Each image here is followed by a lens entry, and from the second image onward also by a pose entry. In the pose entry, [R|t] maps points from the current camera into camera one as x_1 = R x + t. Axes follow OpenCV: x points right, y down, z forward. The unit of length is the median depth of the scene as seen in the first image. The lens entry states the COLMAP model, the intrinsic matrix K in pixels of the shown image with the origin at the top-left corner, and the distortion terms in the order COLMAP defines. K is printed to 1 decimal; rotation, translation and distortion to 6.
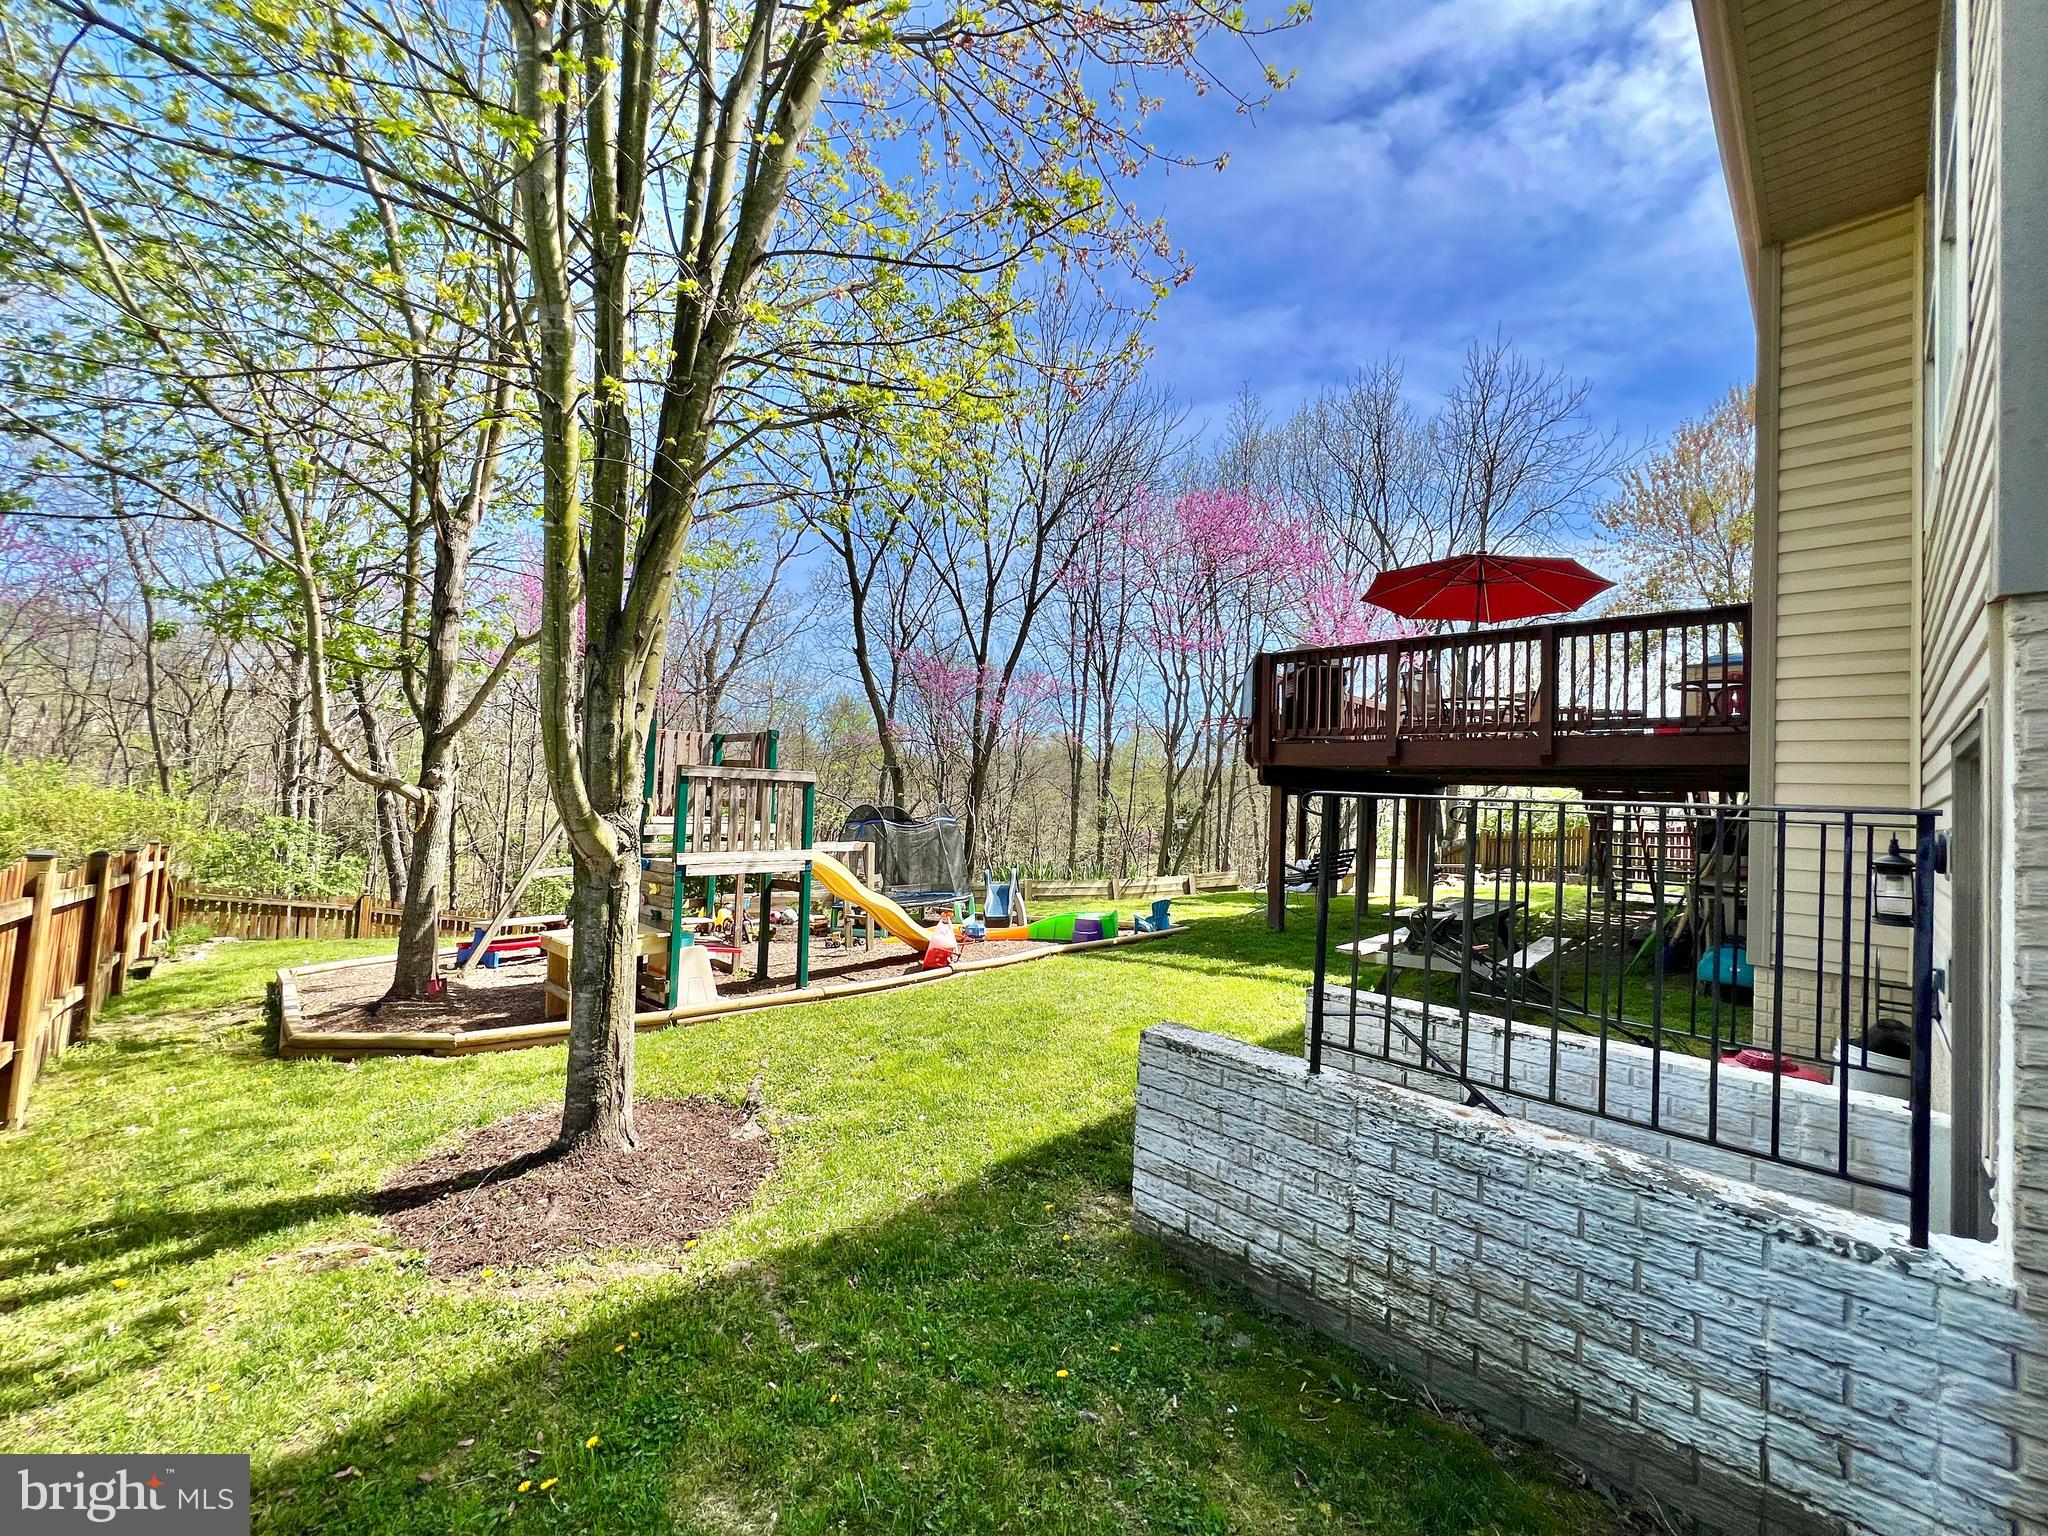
lens RADIAL K [[815.1, 0, 1021.0], [0, 815.1, 768.8], [0, 0, 1]] dist [-0.001640, 0.001011]
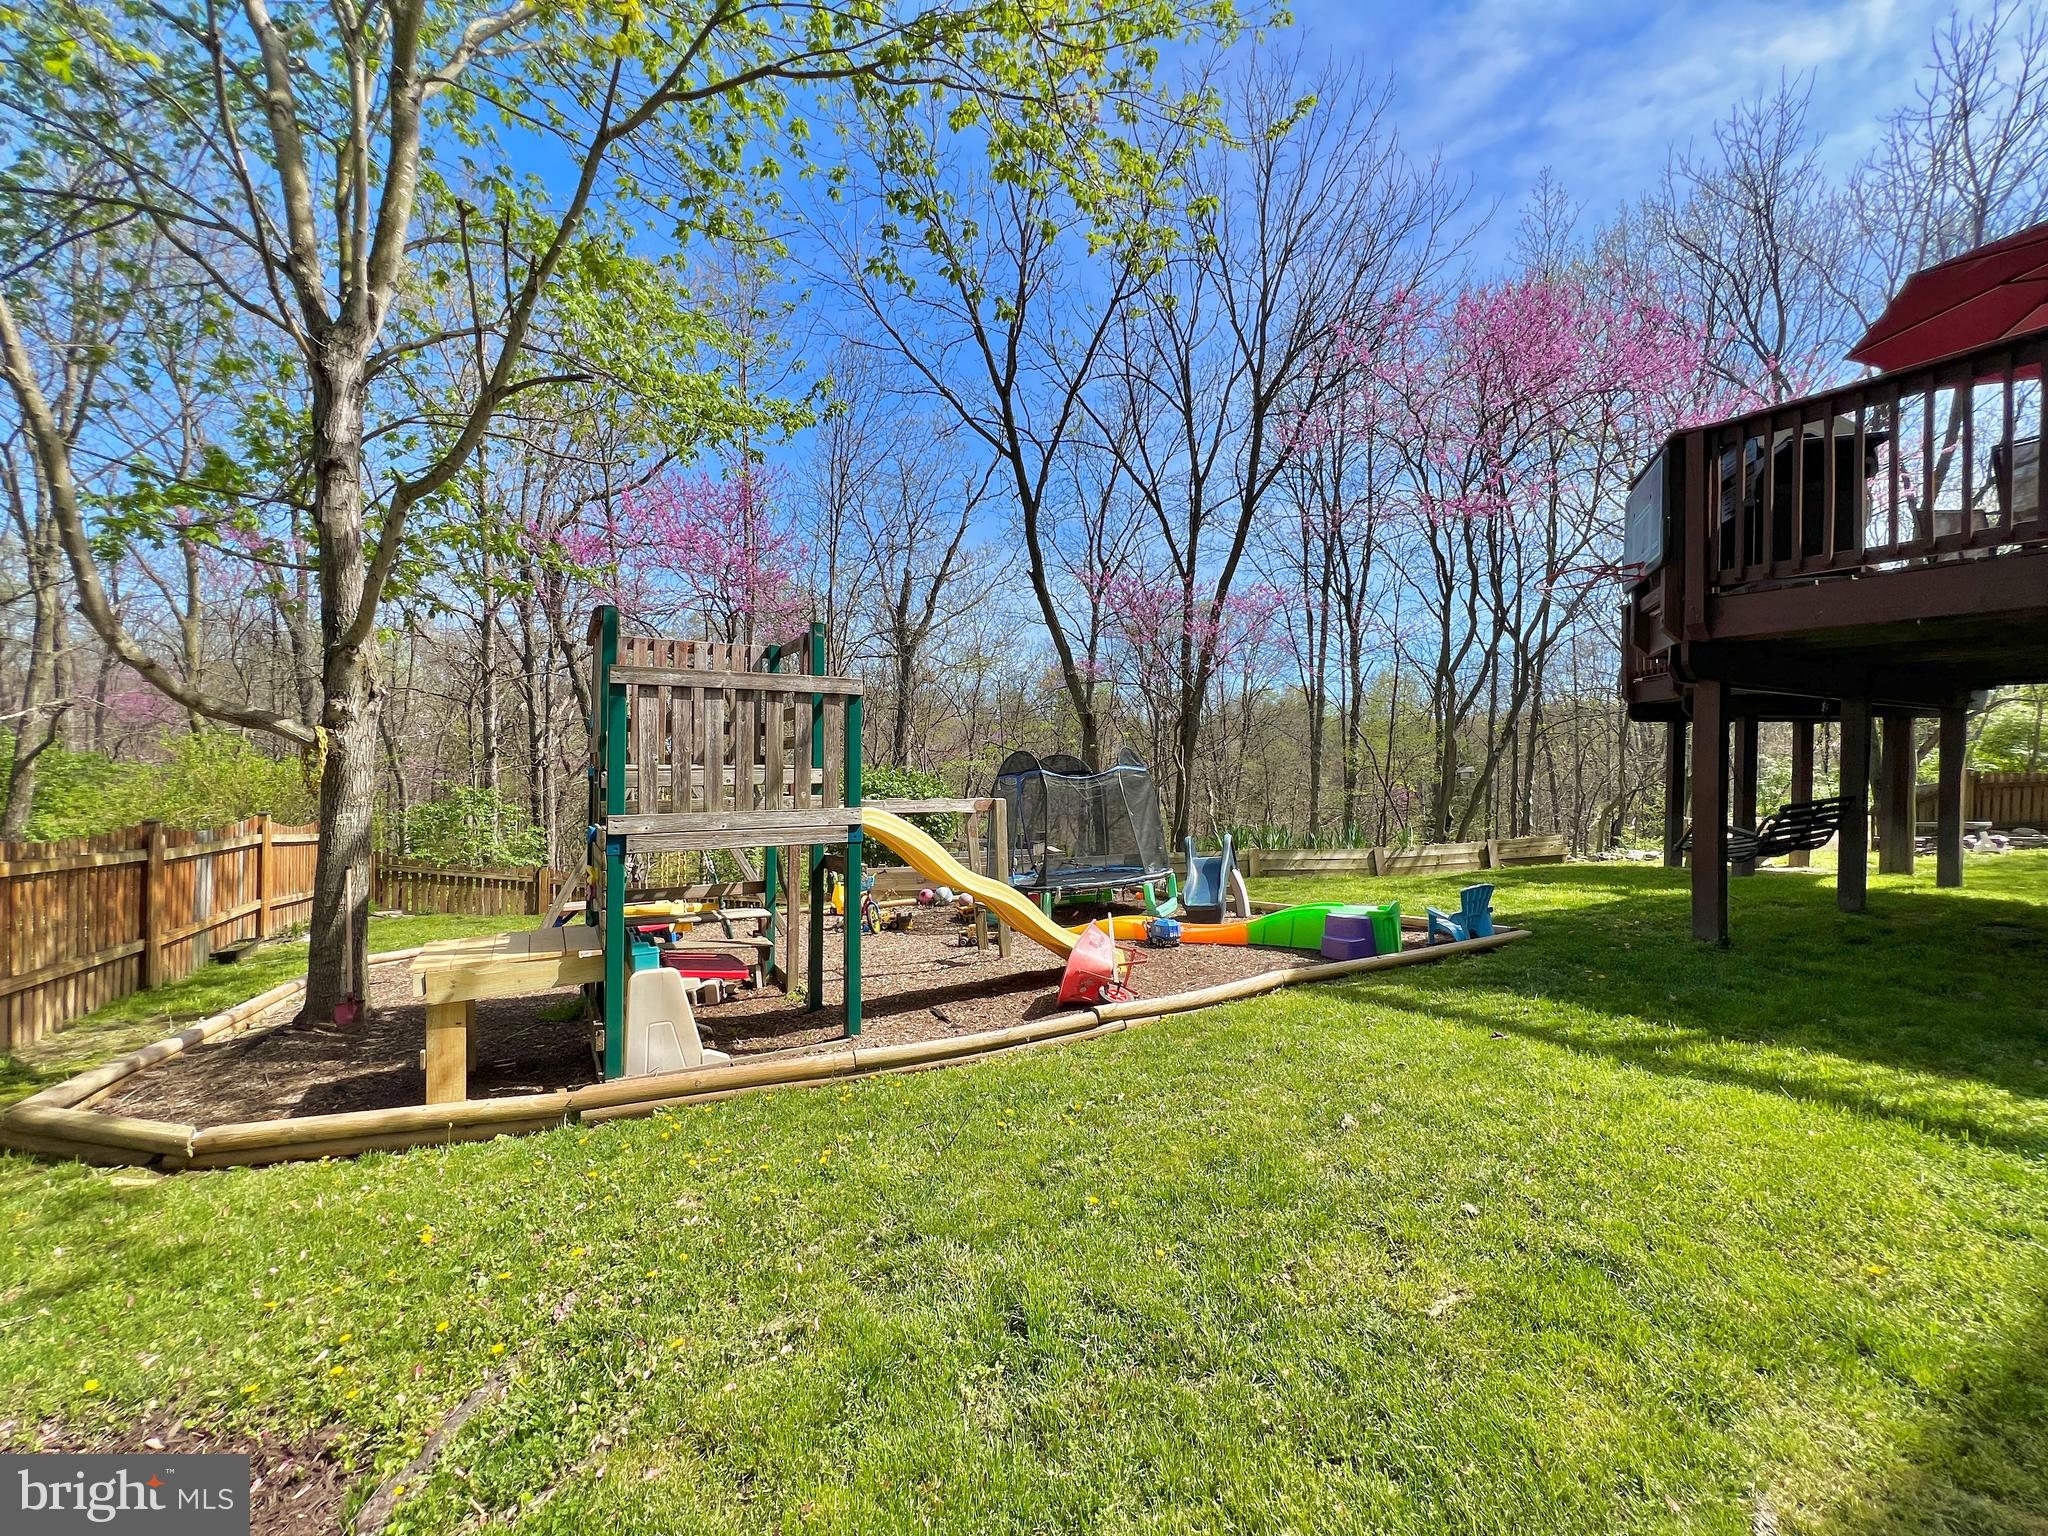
lens RADIAL K [[815.1, 0, 1021.4], [0, 815.1, 763.2], [0, 0, 1]] dist [-0.001640, 0.001011]
pose [[0.960944, -0.031099, -0.274990, 0.018631], [0.040640, 0.998751, 0.029065, 0.042042], [0.273742, -0.039105, 0.961008, 0.351601]]
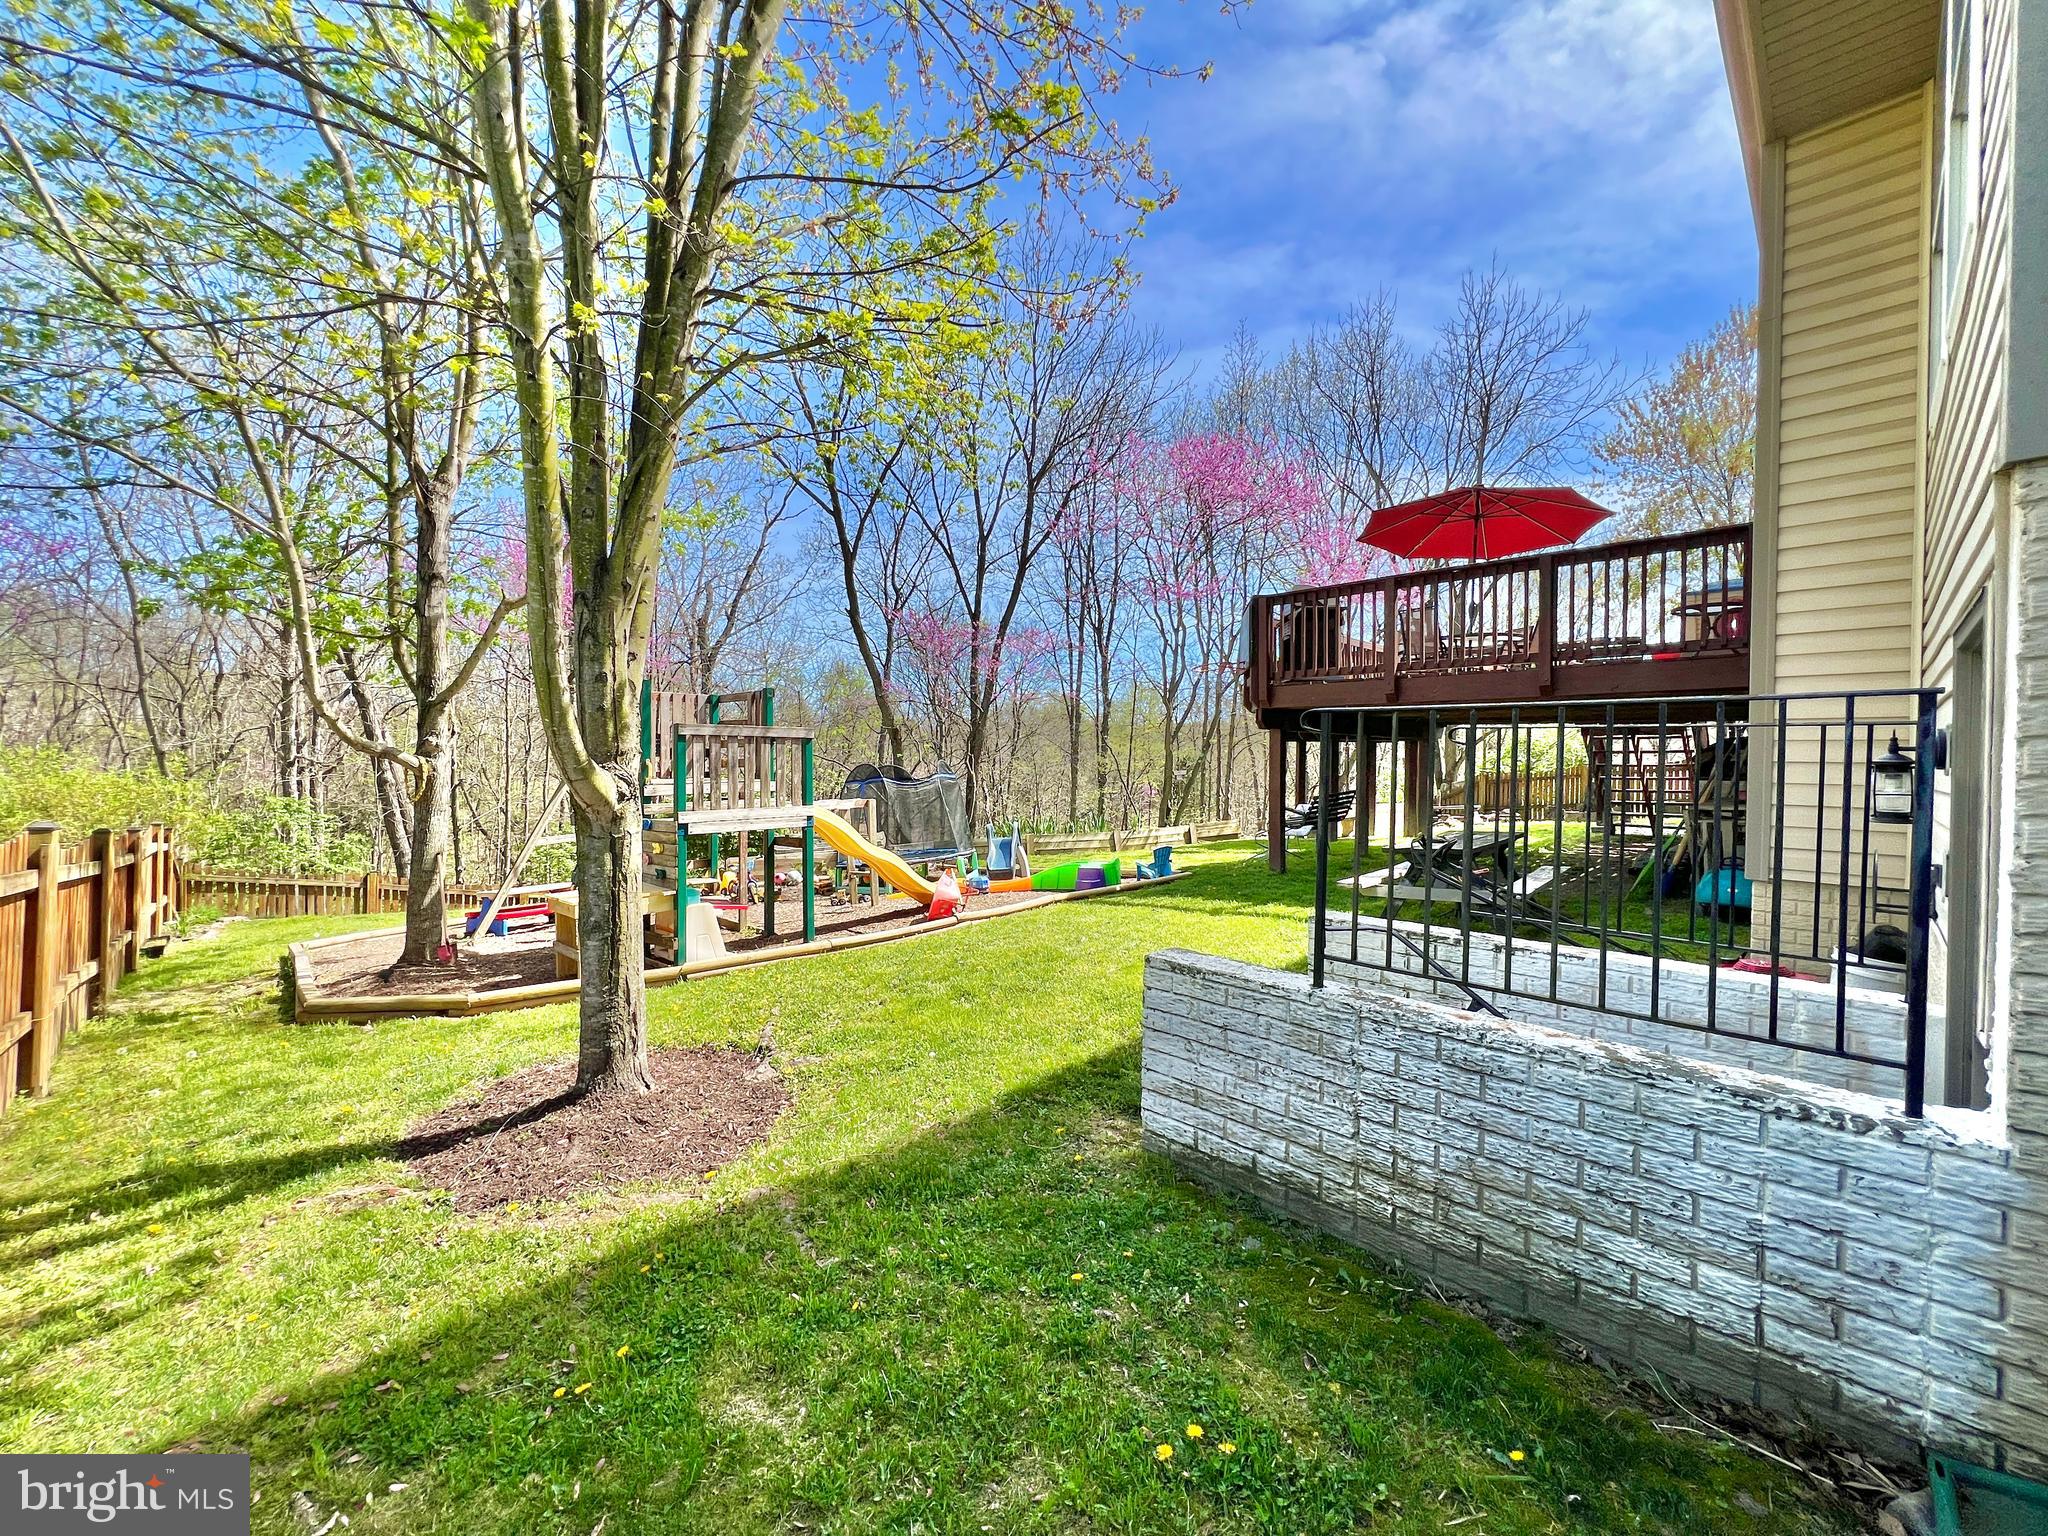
lens RADIAL K [[815.1, 0, 1021.2], [0, 815.1, 768.8], [0, 0, 1]] dist [-0.001640, 0.001011]
pose [[0.999423, -0.033959, 0.000418, 0.000317], [0.033902, 0.998328, 0.046821, 0.012347], [-0.002008, -0.046780, 0.998903, 0.000947]]
